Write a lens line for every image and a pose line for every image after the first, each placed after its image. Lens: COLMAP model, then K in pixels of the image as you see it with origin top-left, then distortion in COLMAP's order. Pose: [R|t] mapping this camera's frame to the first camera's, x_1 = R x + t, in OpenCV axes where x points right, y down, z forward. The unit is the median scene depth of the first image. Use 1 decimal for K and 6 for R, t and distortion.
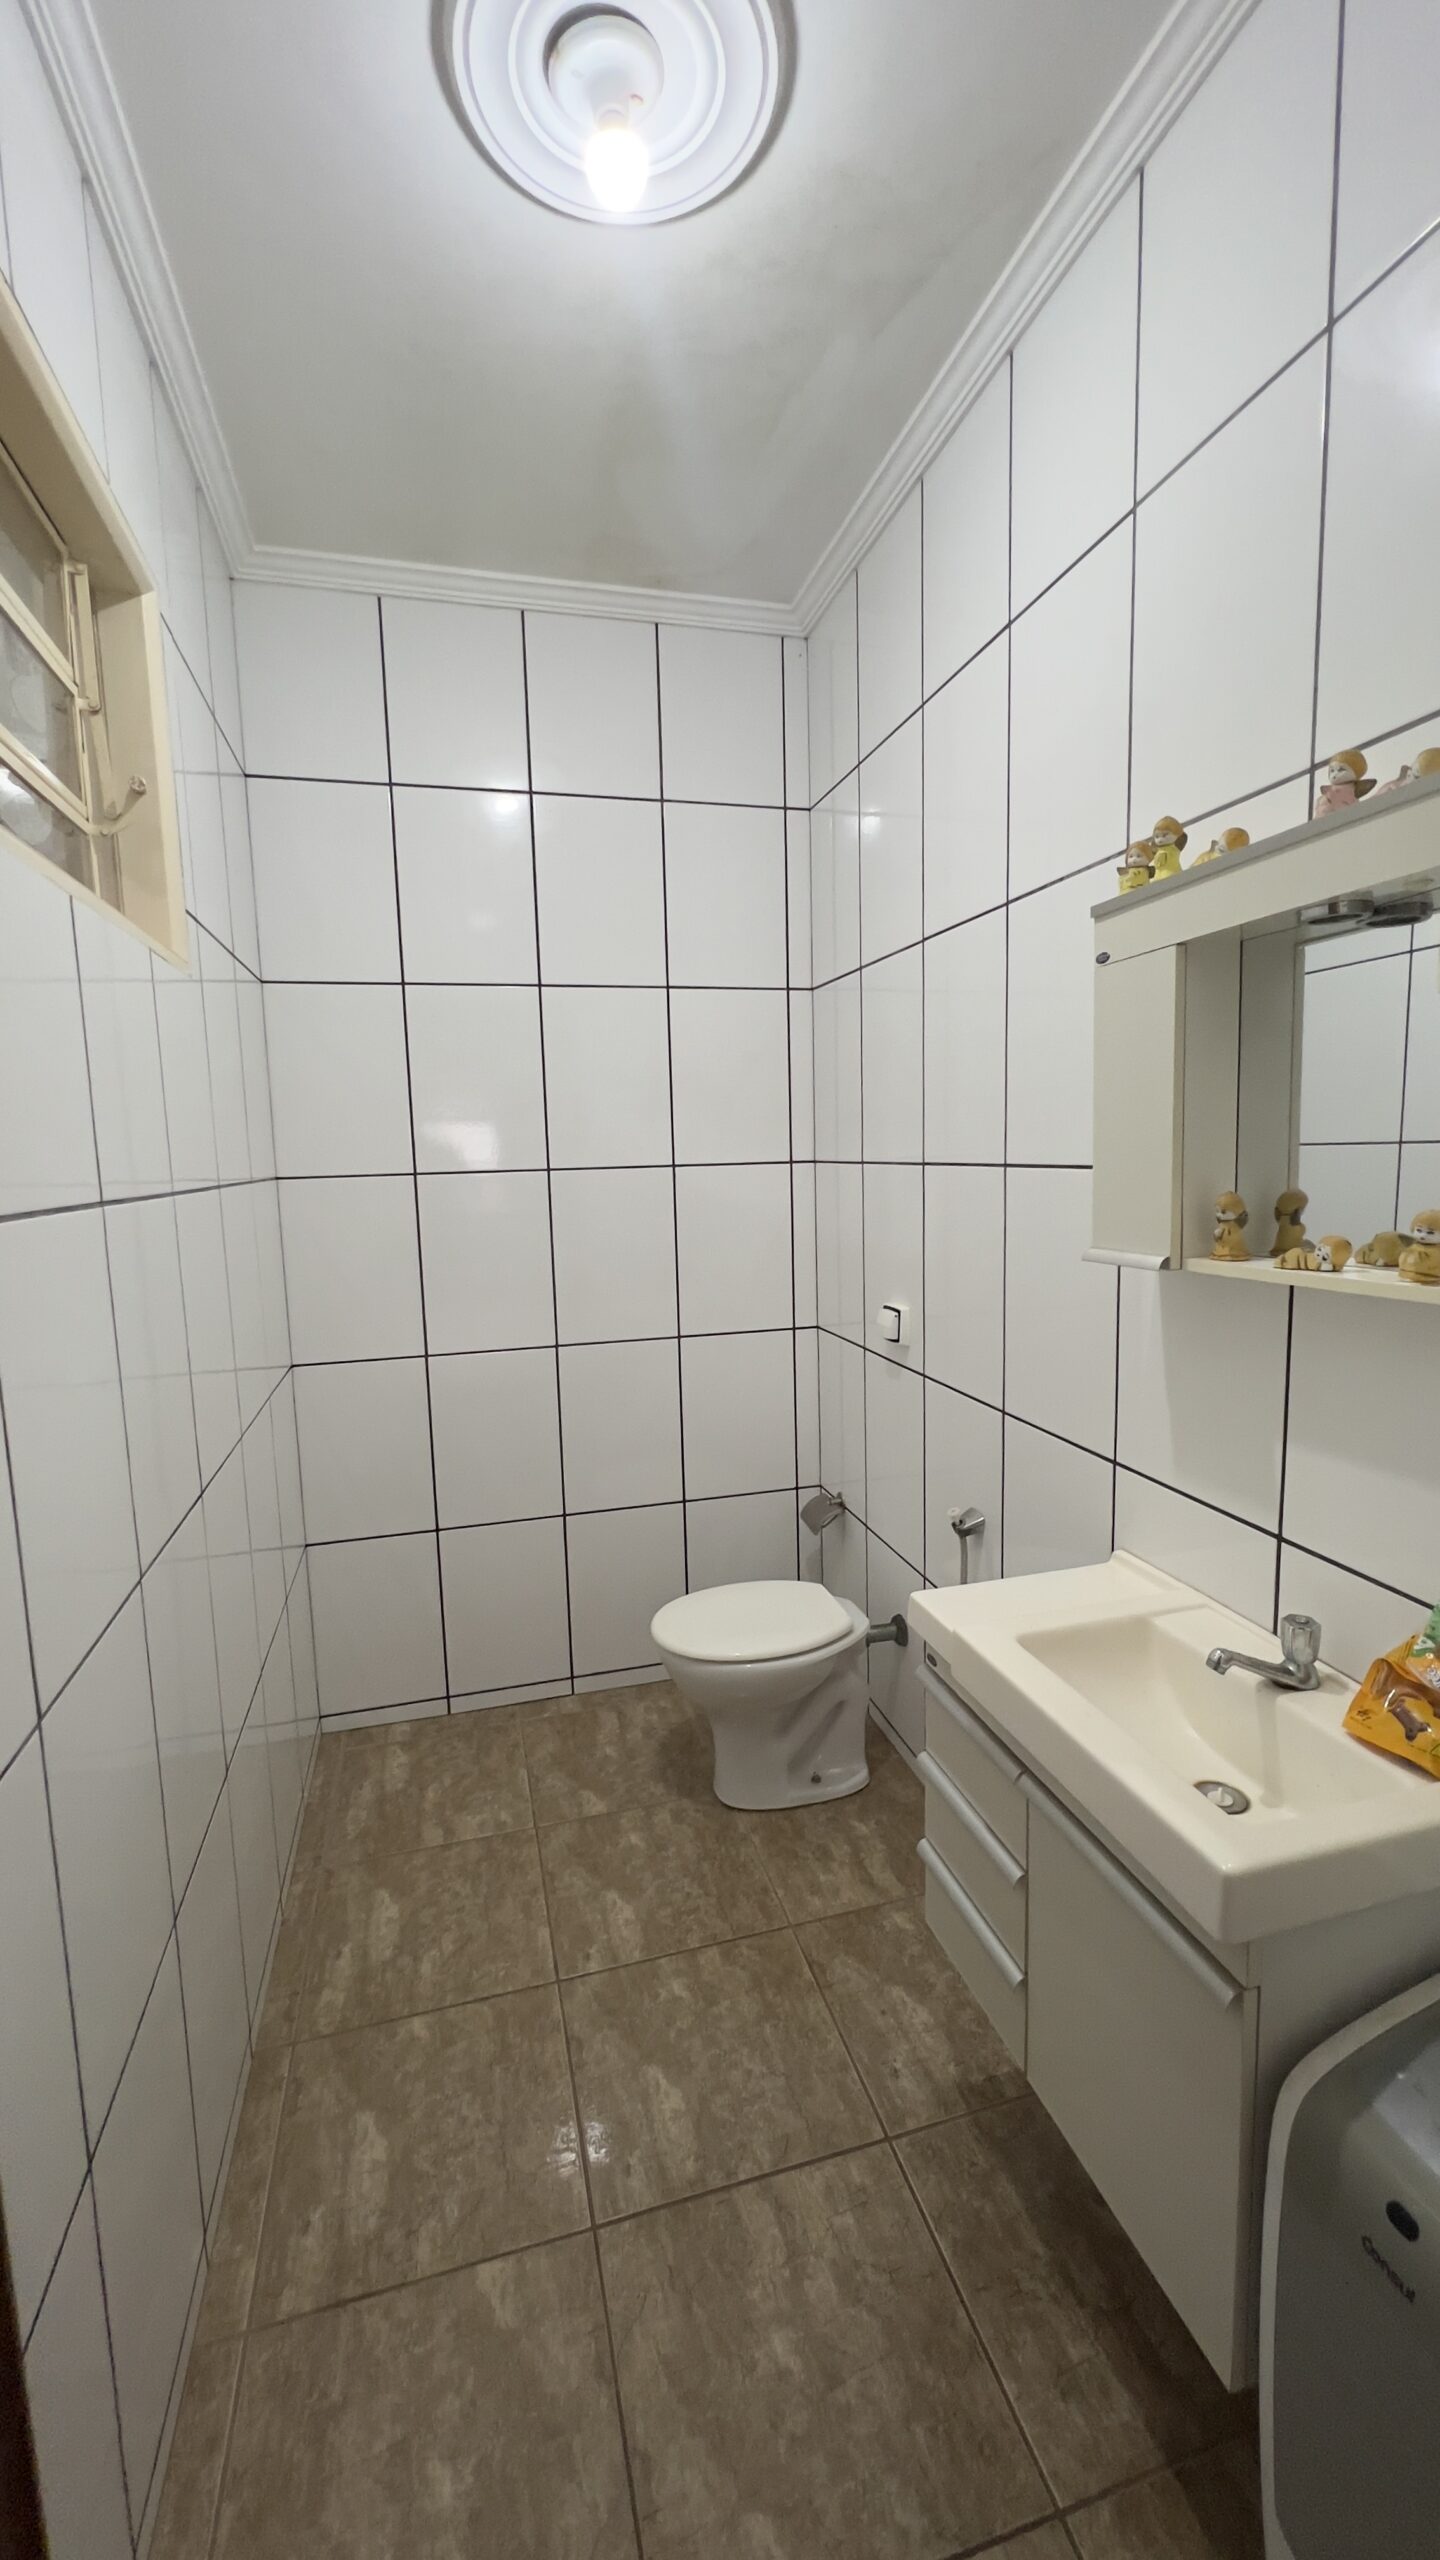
lens RADIAL K [[1026.6, 0, 726.4], [0, 1026.6, 1279.8], [0, 0, 1]] dist [-0.003155, 0.001619]
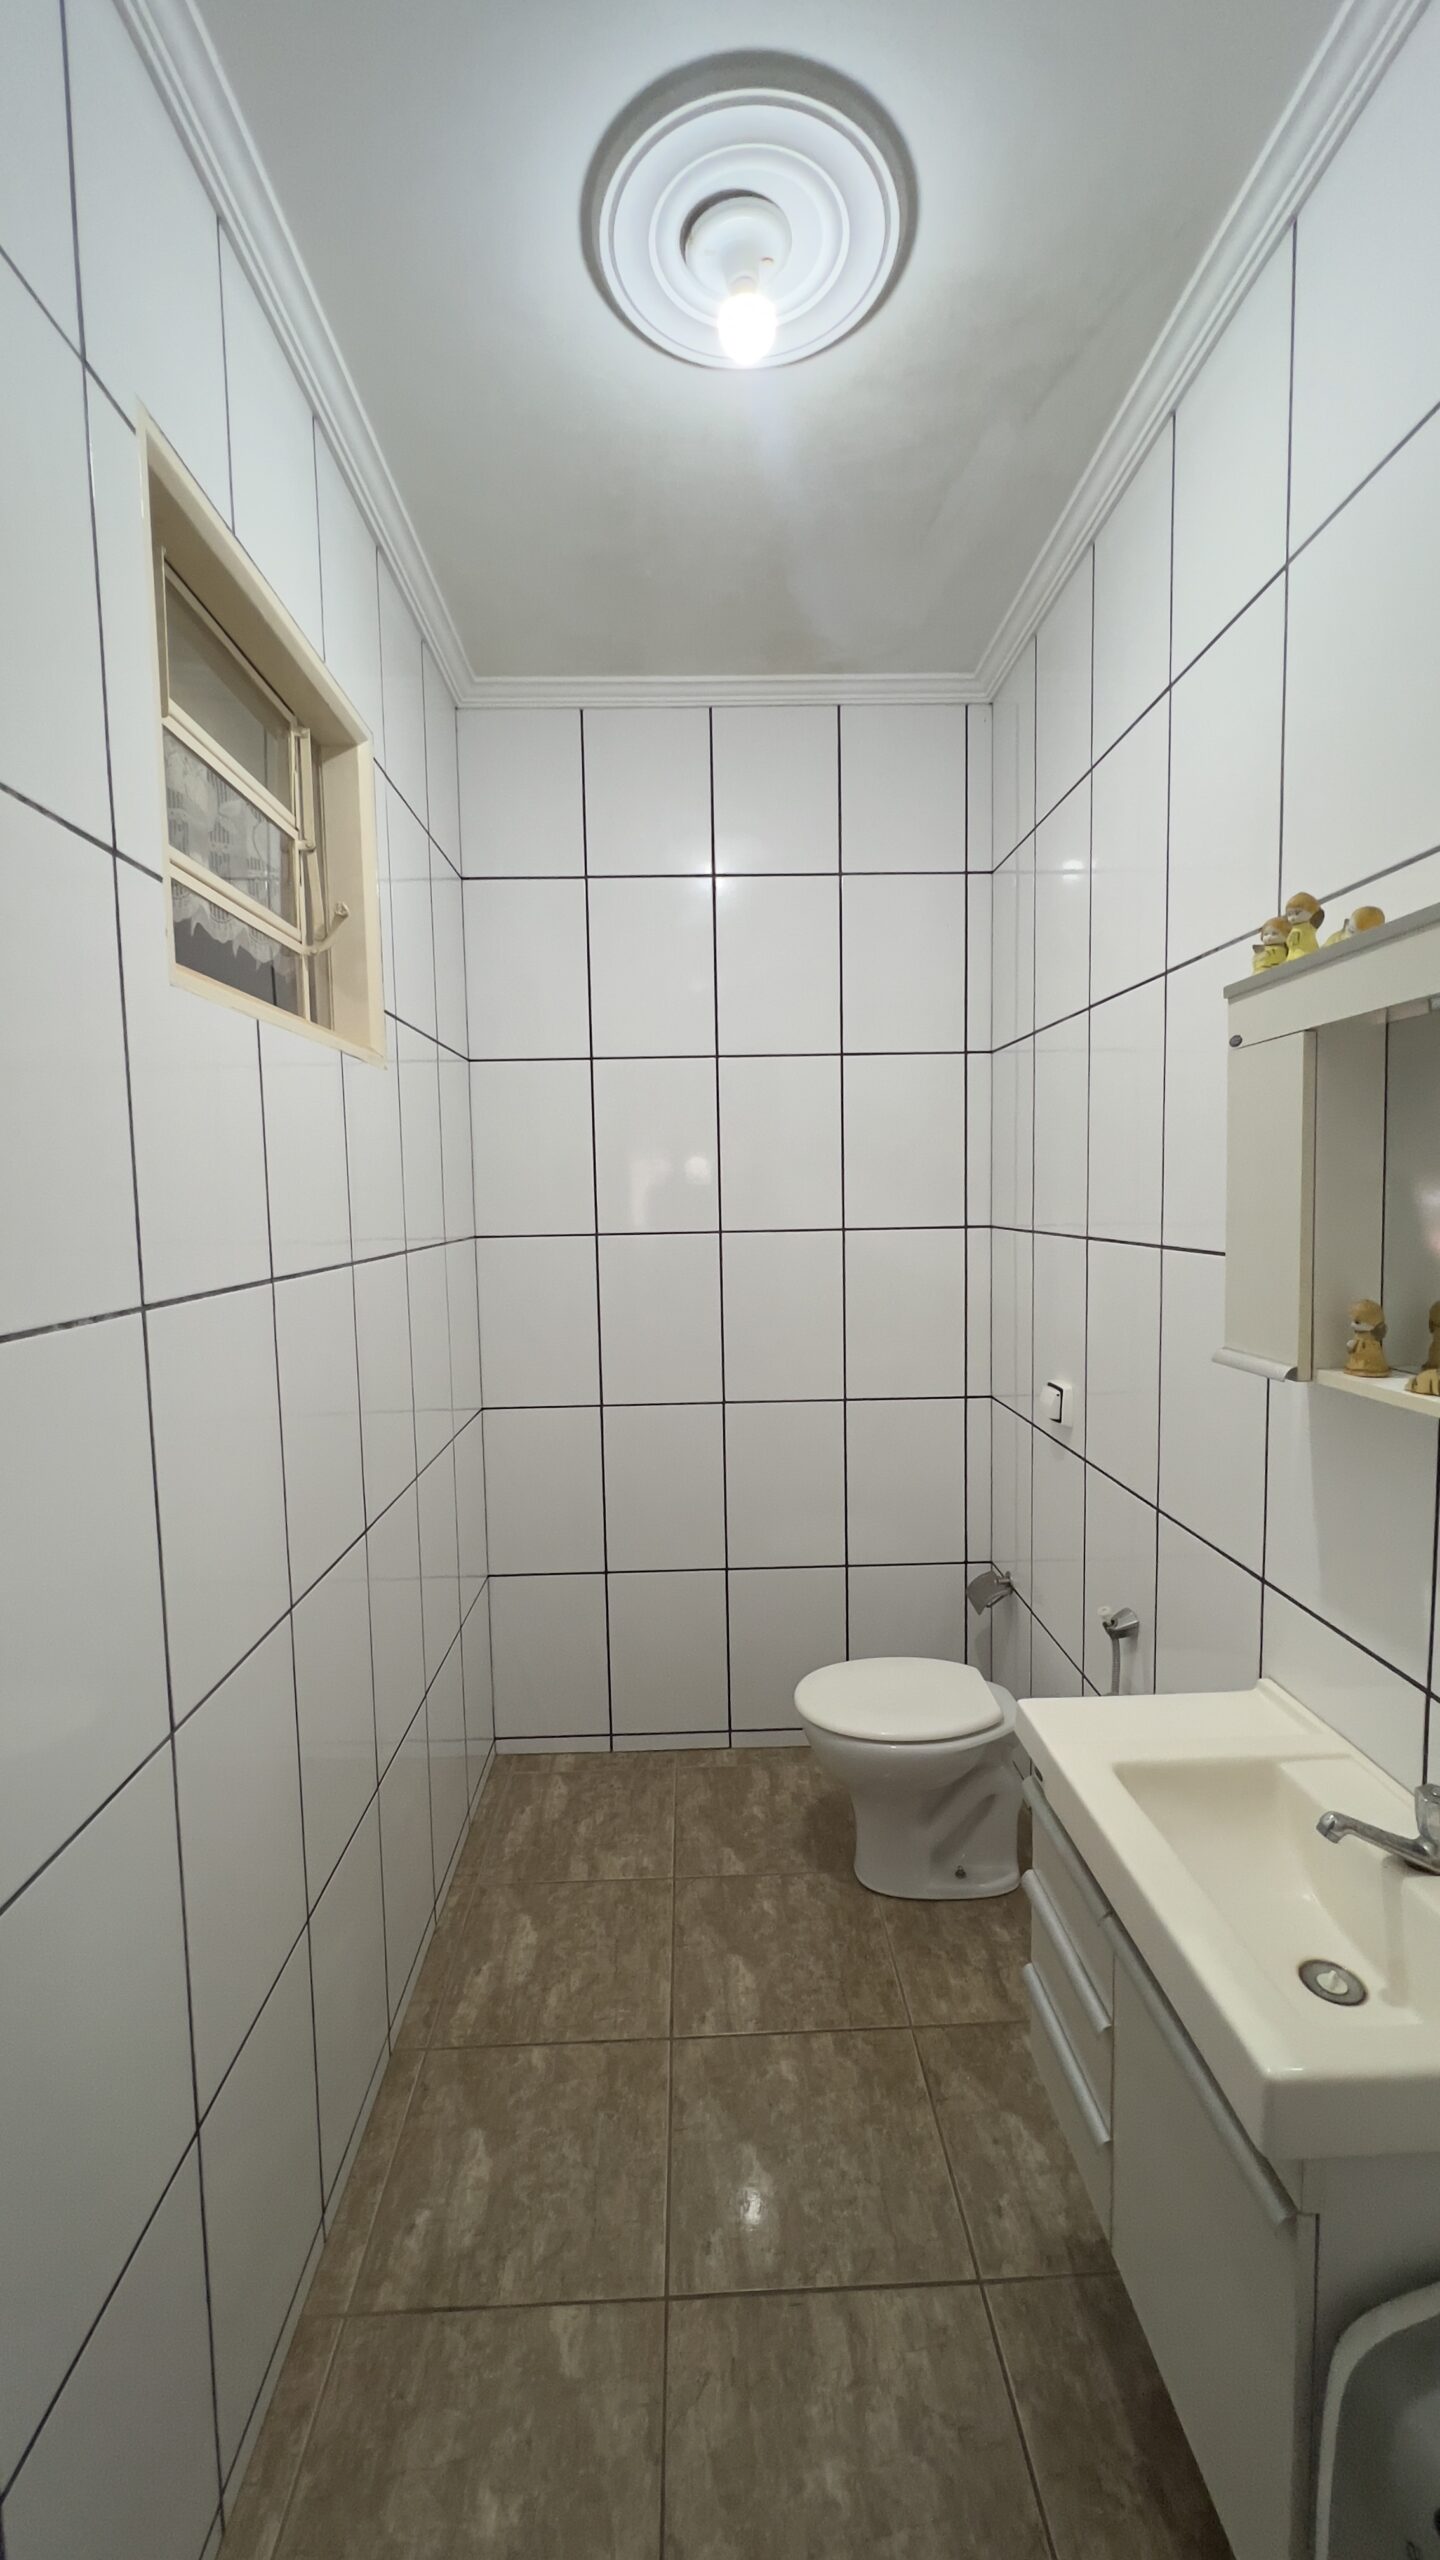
lens RADIAL K [[1026.6, 0, 718.0], [0, 1026.6, 1283.3], [0, 0, 1]] dist [-0.003155, 0.001619]
pose [[0.972299, 0.028327, -0.232019, 0.119677], [-0.036620, 0.998832, -0.031517, -0.042028], [0.230855, 0.039141, 0.972201, -0.009217]]
